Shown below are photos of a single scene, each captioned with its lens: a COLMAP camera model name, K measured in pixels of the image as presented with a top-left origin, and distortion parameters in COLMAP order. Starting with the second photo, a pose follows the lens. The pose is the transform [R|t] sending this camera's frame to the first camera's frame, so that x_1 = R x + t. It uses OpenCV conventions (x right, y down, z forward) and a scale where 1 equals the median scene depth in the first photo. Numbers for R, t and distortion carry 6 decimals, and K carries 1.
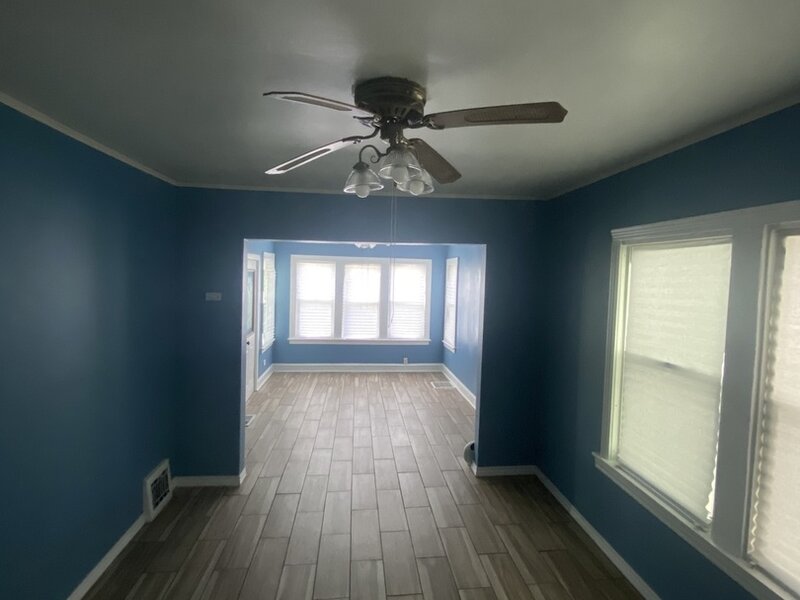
lens RADIAL K [[439.6, 0, 400.0], [0, 439.6, 300.0], [0, 0, 1]] dist [0.003961, -0.018296]
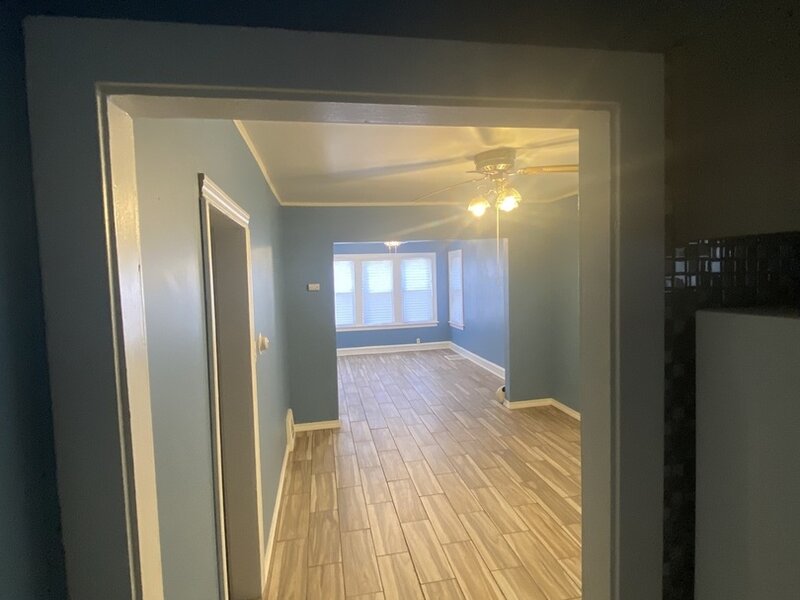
lens RADIAL K [[439.6, 0, 400.0], [0, 439.6, 300.0], [0, 0, 1]] dist [0.003961, -0.018296]
pose [[0.994813, -0.060317, 0.081908, -0.137708], [0.059683, 0.998166, 0.010168, 0.016919], [-0.082372, -0.005227, 0.996588, -0.171795]]
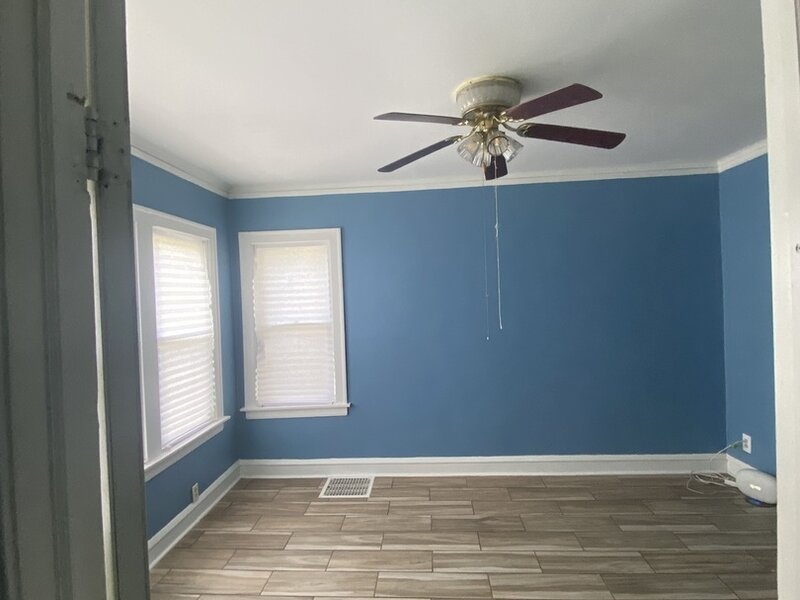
lens RADIAL K [[439.6, 0, 400.0], [0, 439.6, 300.0], [0, 0, 1]] dist [0.003961, -0.018296]
pose [[0.153118, -0.039362, 0.987424, -0.359432], [0.092757, 0.995367, 0.025295, -0.019639], [-0.983845, 0.087717, 0.156059, 0.836475]]
